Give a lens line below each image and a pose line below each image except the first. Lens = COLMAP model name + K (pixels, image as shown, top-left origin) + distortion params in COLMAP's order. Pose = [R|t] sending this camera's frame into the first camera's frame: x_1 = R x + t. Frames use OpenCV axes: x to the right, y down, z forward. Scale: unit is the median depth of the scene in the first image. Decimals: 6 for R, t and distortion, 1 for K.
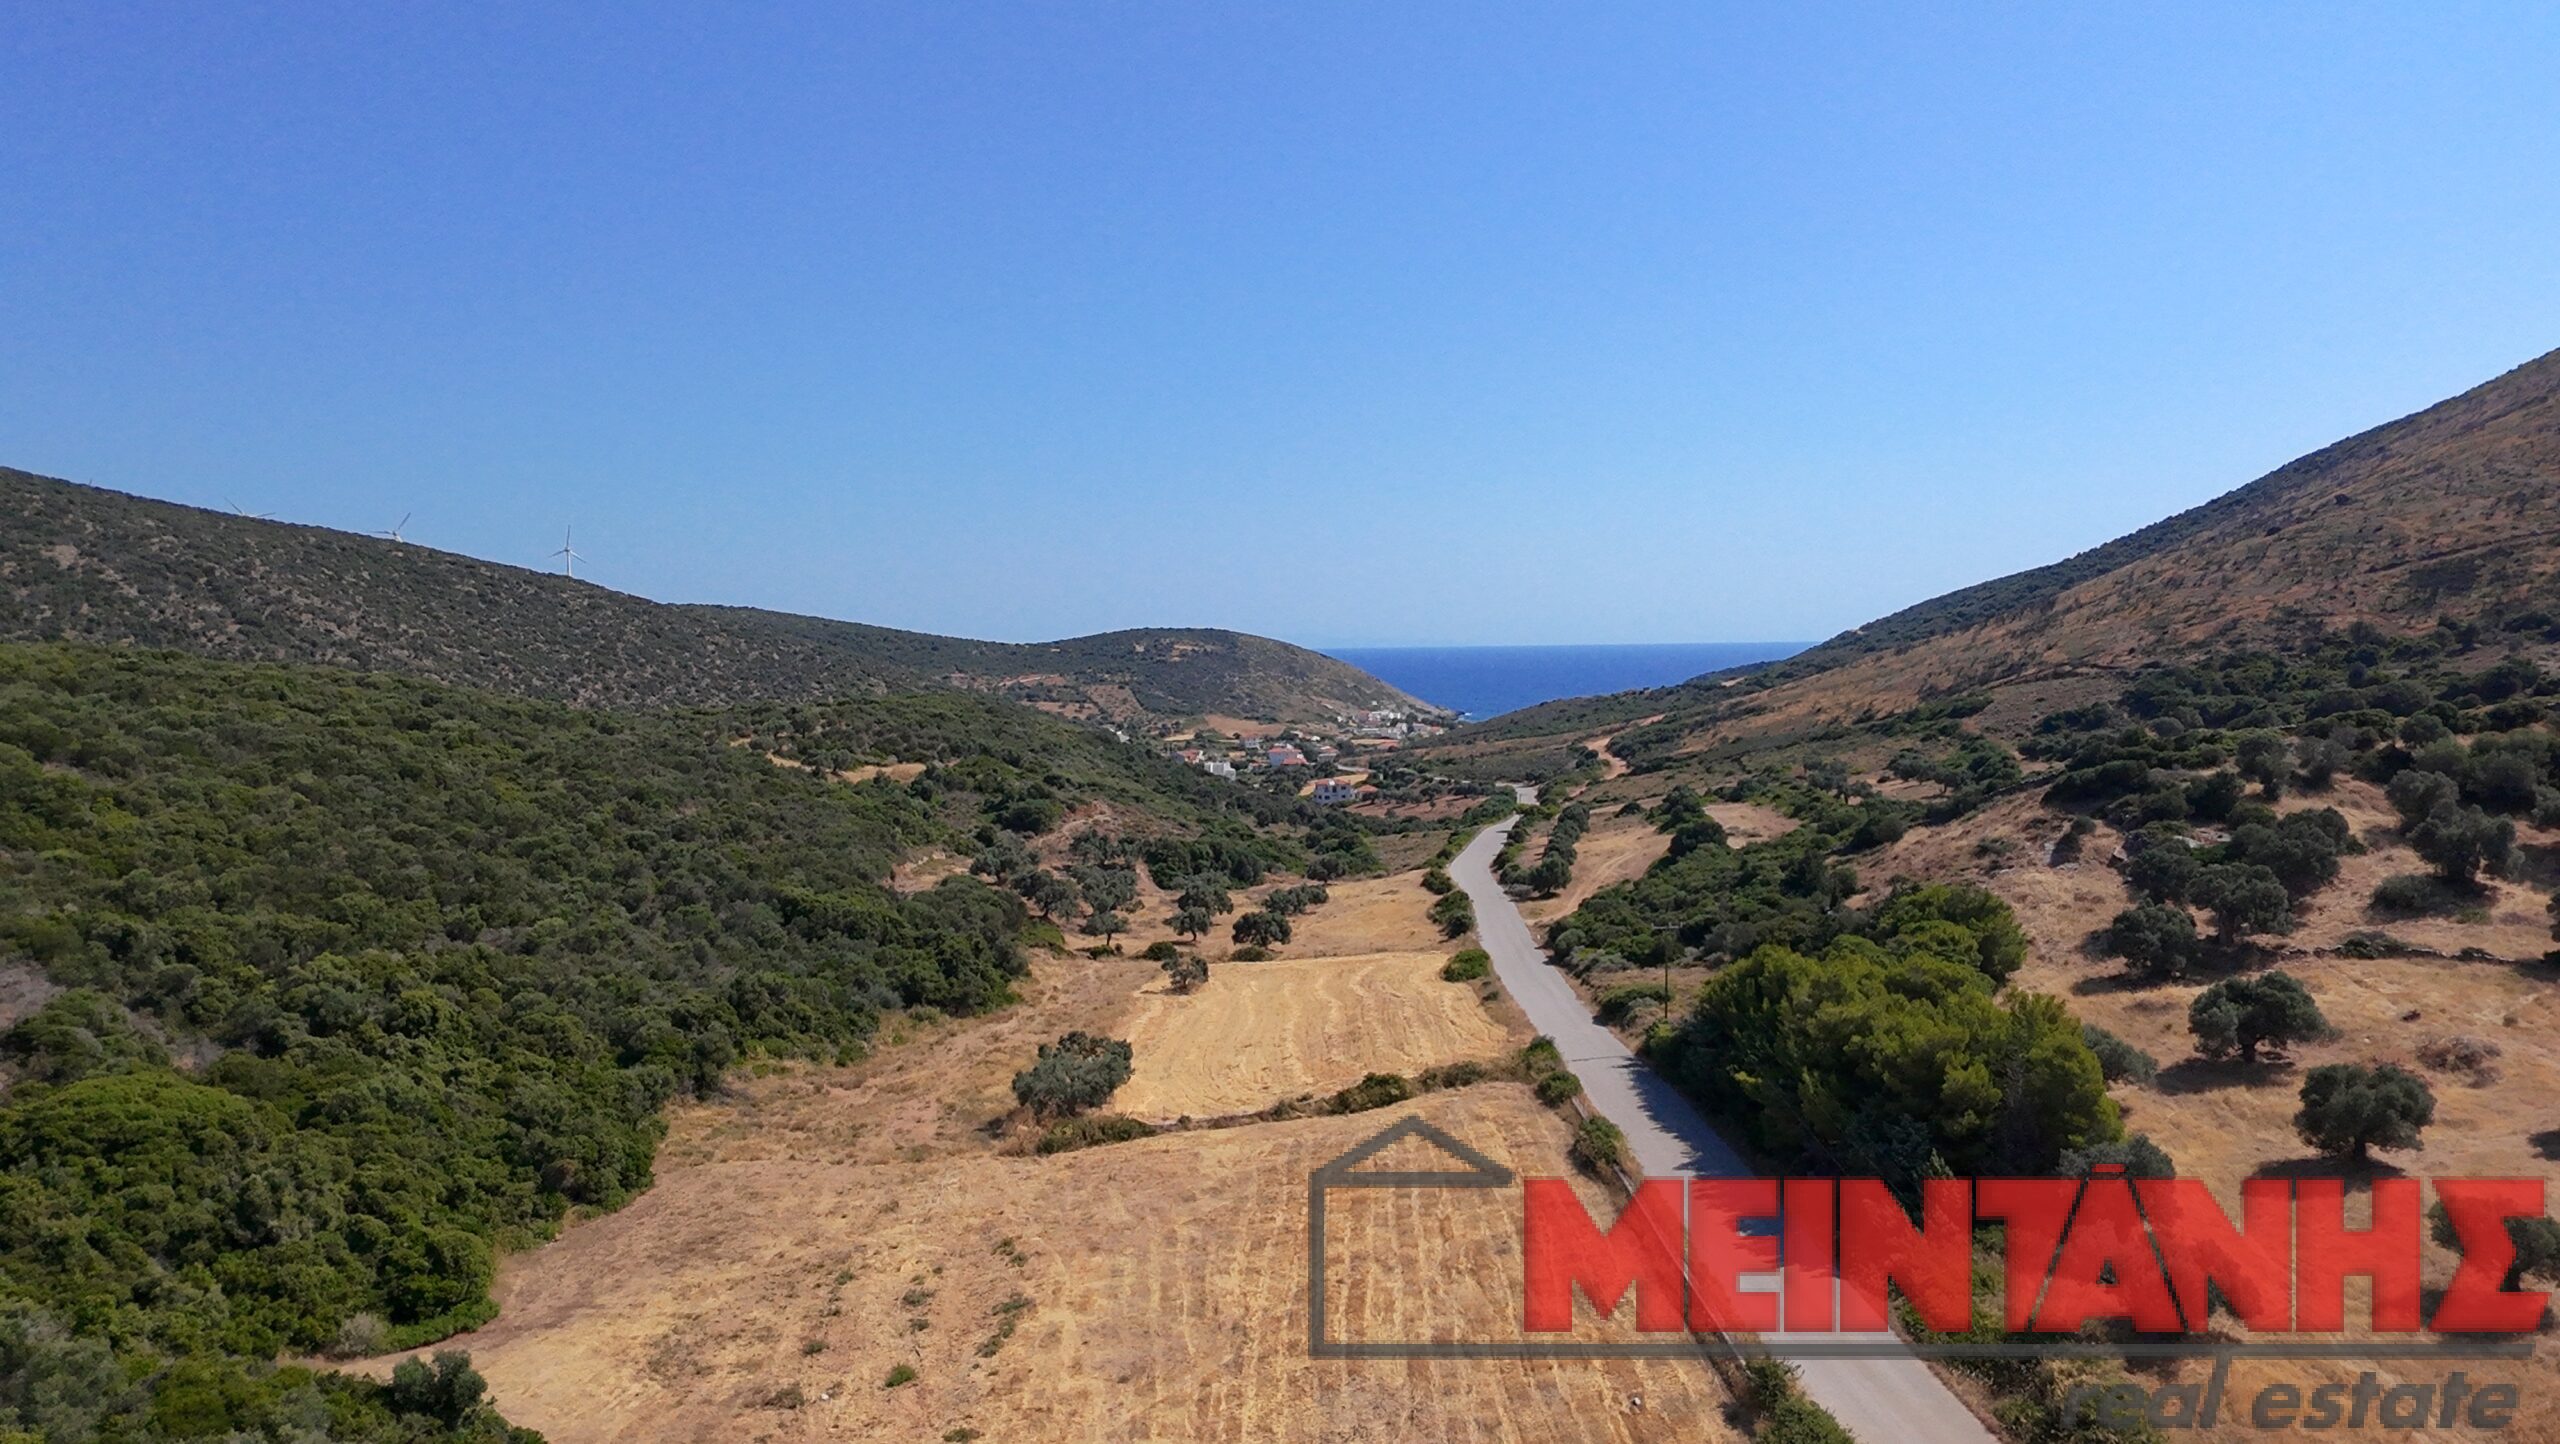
lens RADIAL K [[1663.9, 0, 1277.1], [0, 1663.9, 737.6], [0, 0, 1]] dist [0.010127, -0.001088]
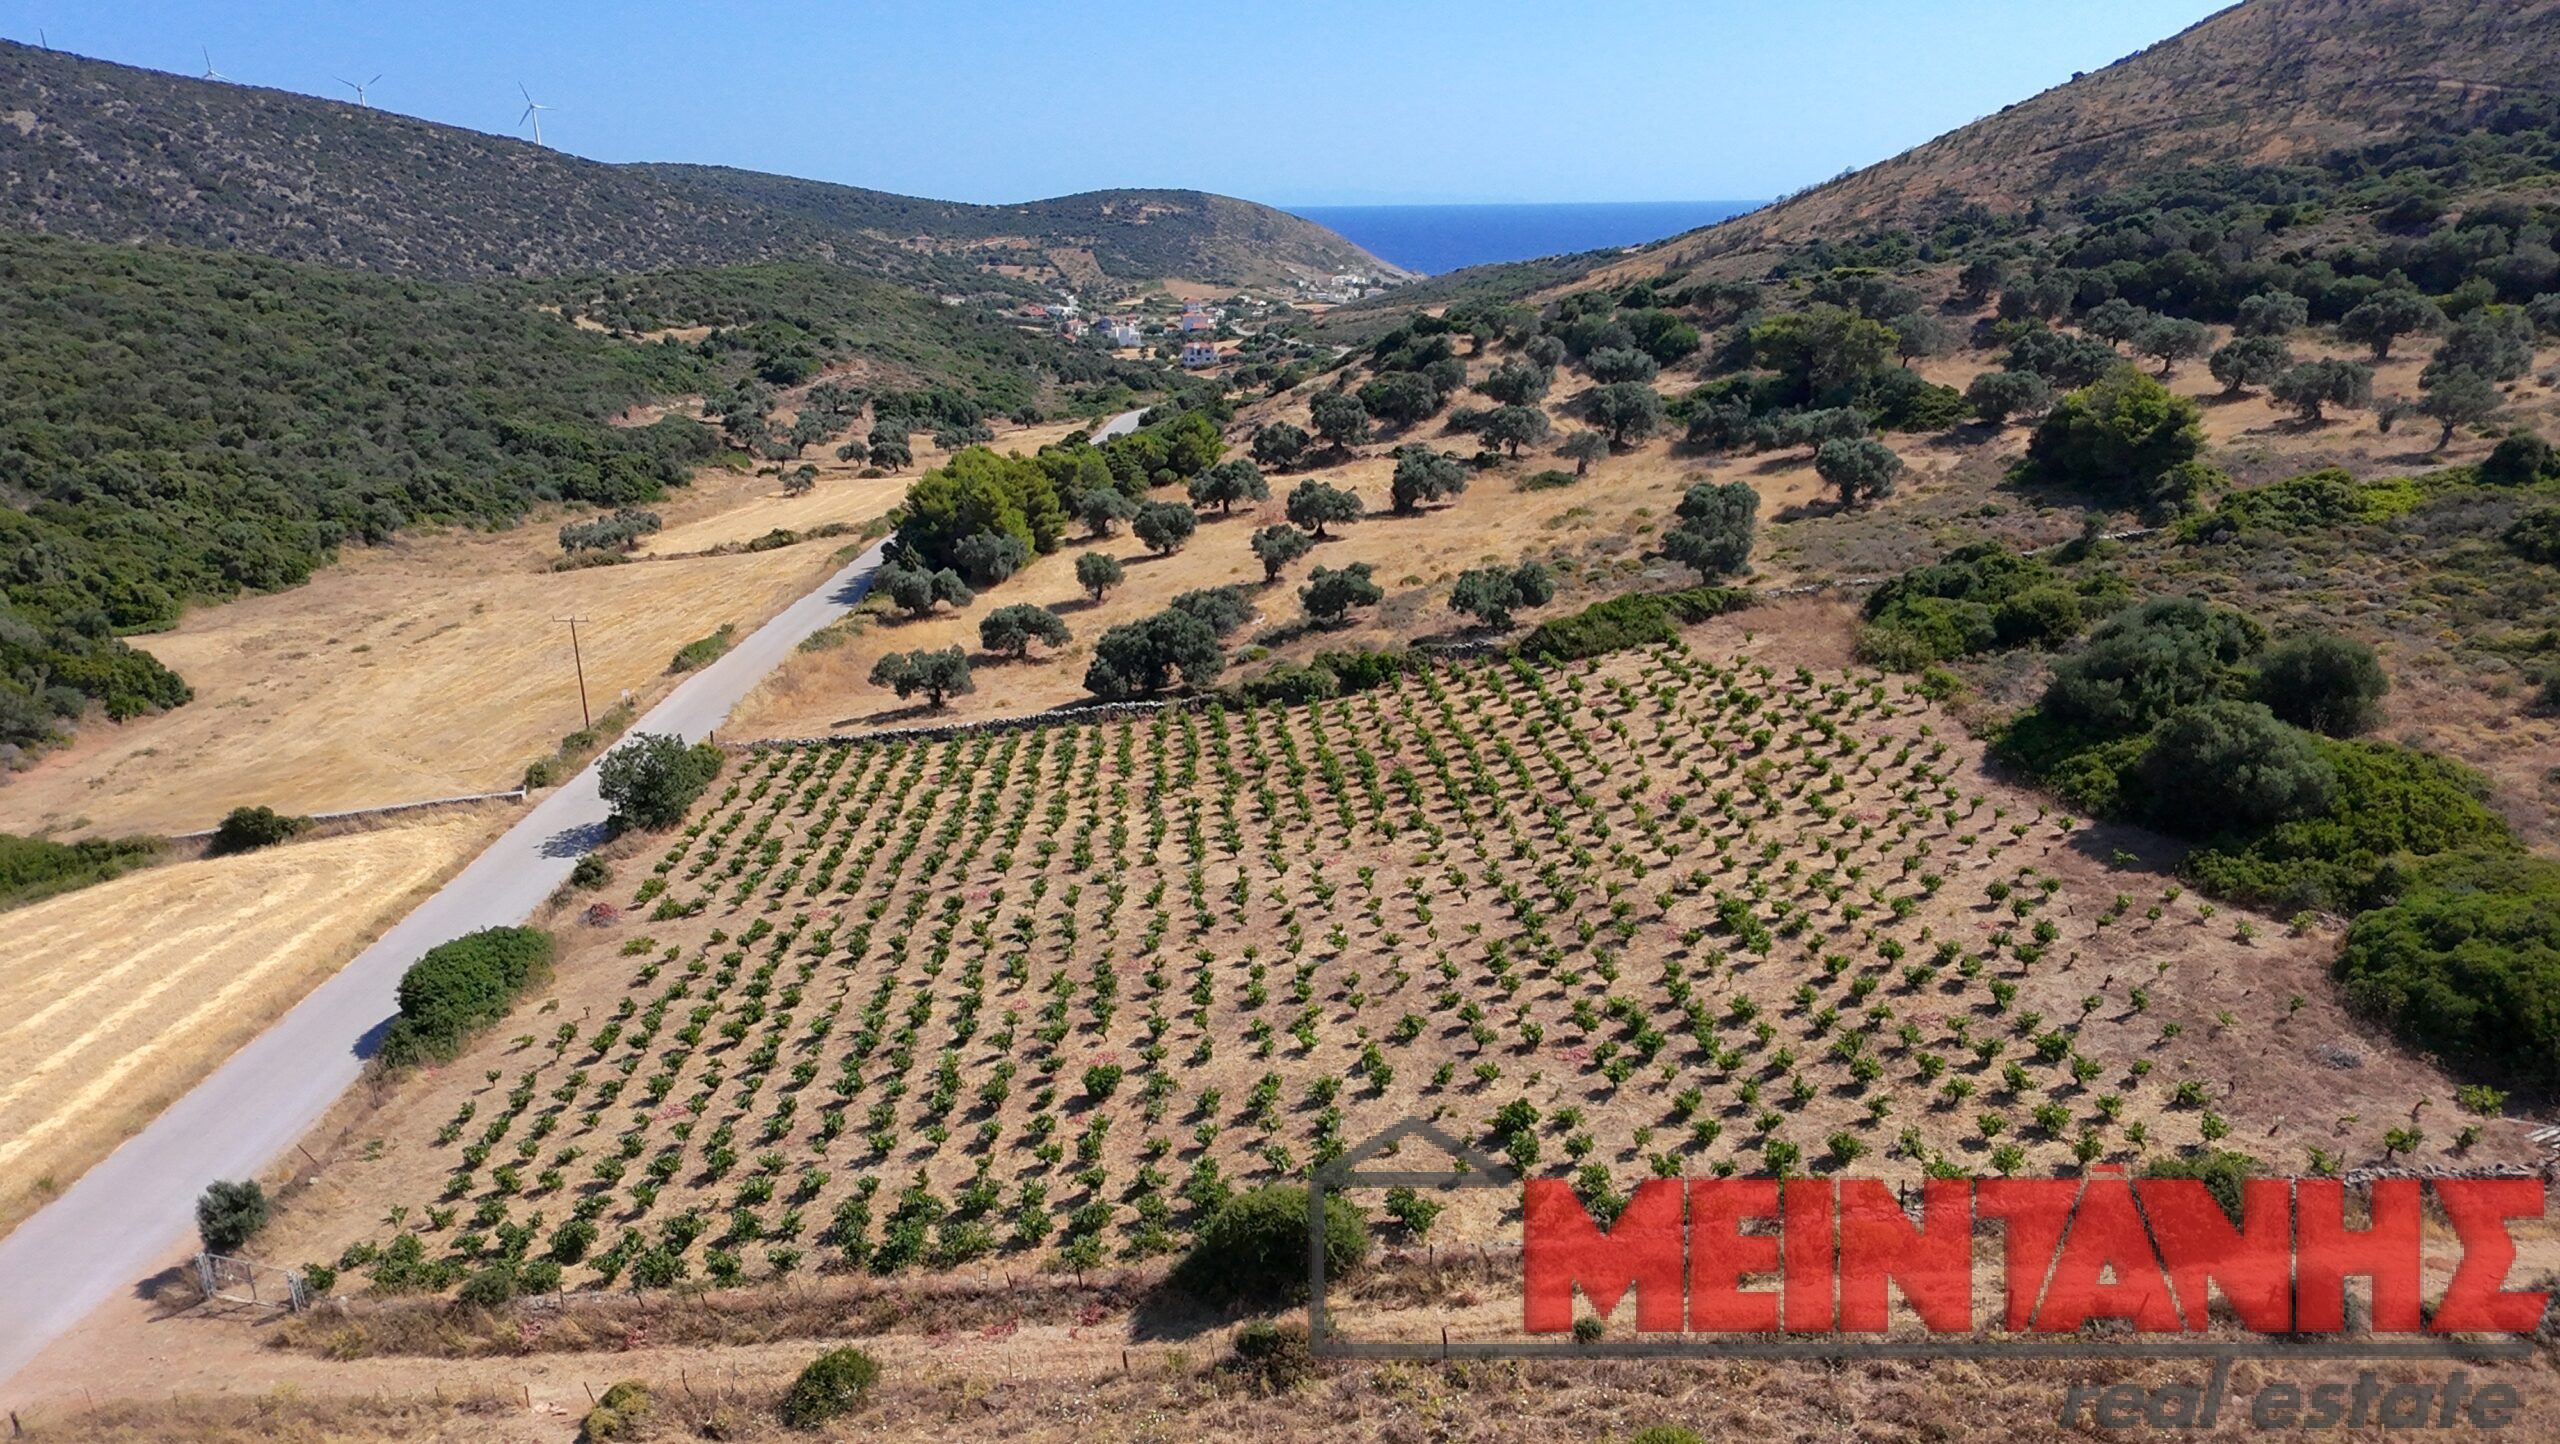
lens RADIAL K [[1668.6, 0, 1280.0], [0, 1668.6, 722.0], [0, 0, 1]] dist [0.007420, 0.000111]
pose [[0.999598, 0.009270, -0.026797, 0.340220], [-0.002432, 0.969602, 0.244674, -0.006196], [0.028251, -0.244511, 0.969235, -0.336046]]
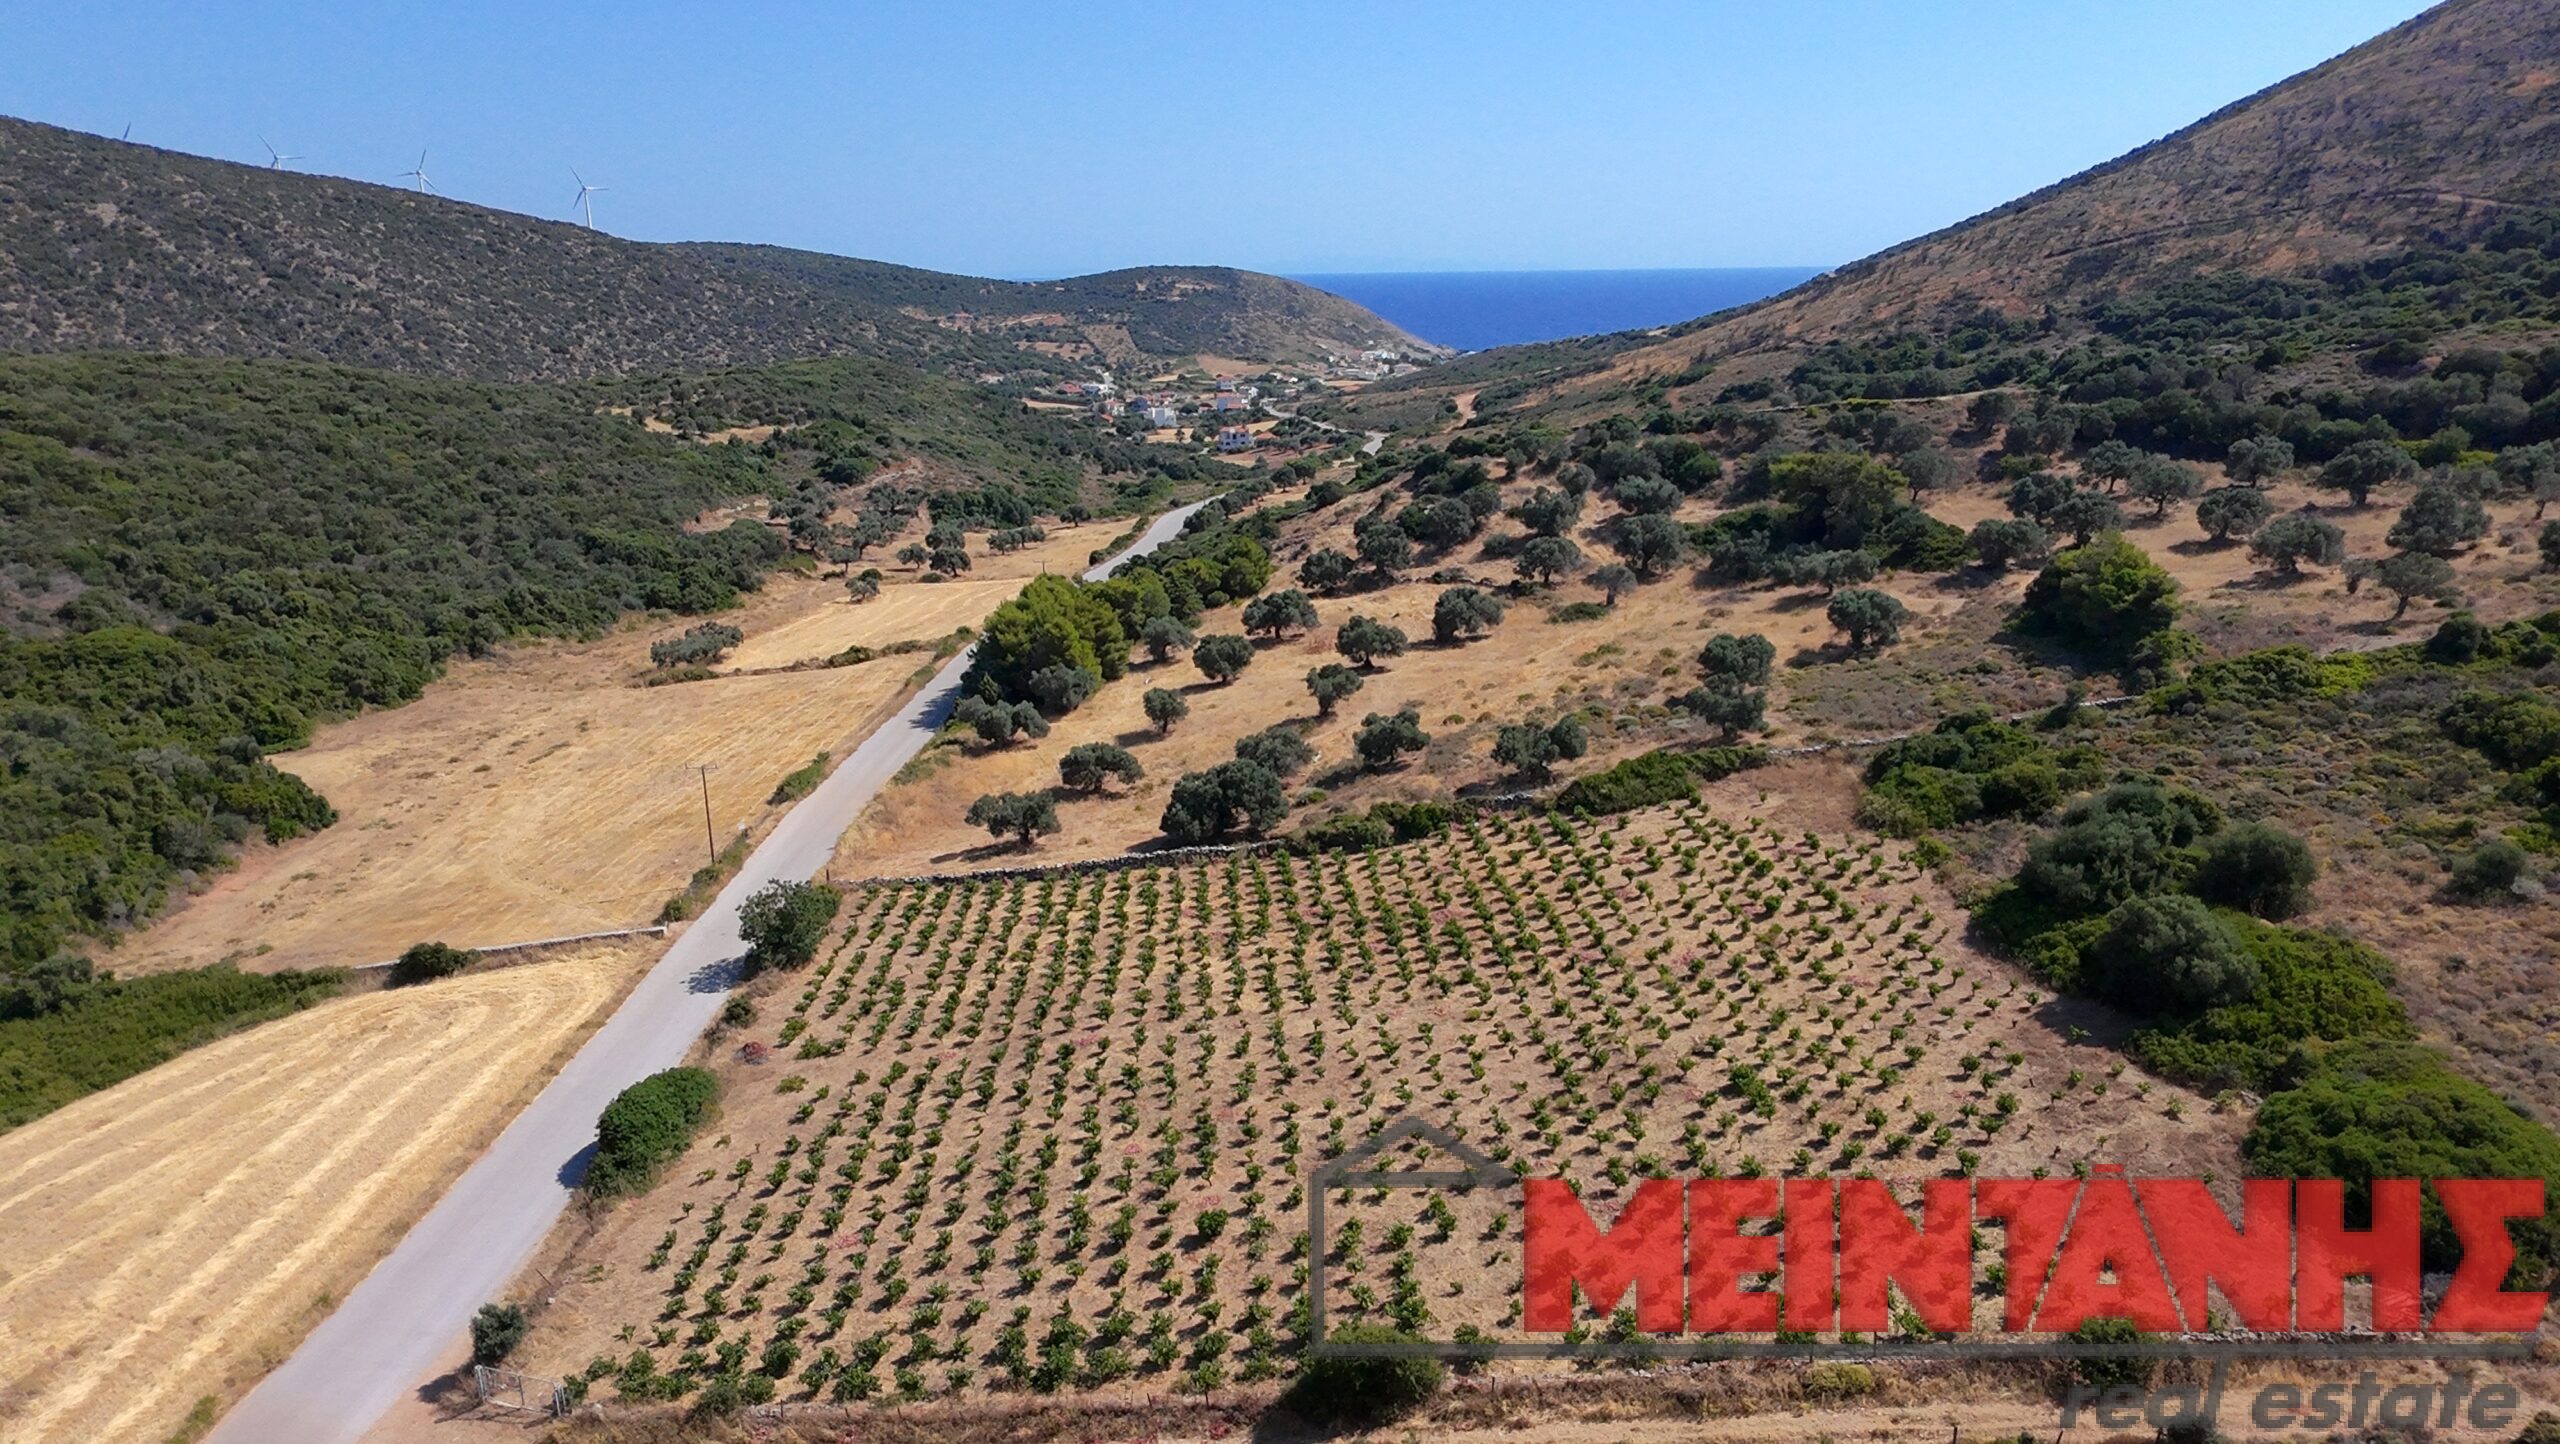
lens RADIAL K [[1663.9, 0, 1277.1], [0, 1663.9, 737.6], [0, 0, 1]] dist [0.010127, -0.001088]
pose [[0.998921, 0.011924, -0.044893, 0.330727], [-0.001833, 0.975855, 0.218411, -0.045482], [0.046413, -0.218093, 0.974824, -0.381657]]
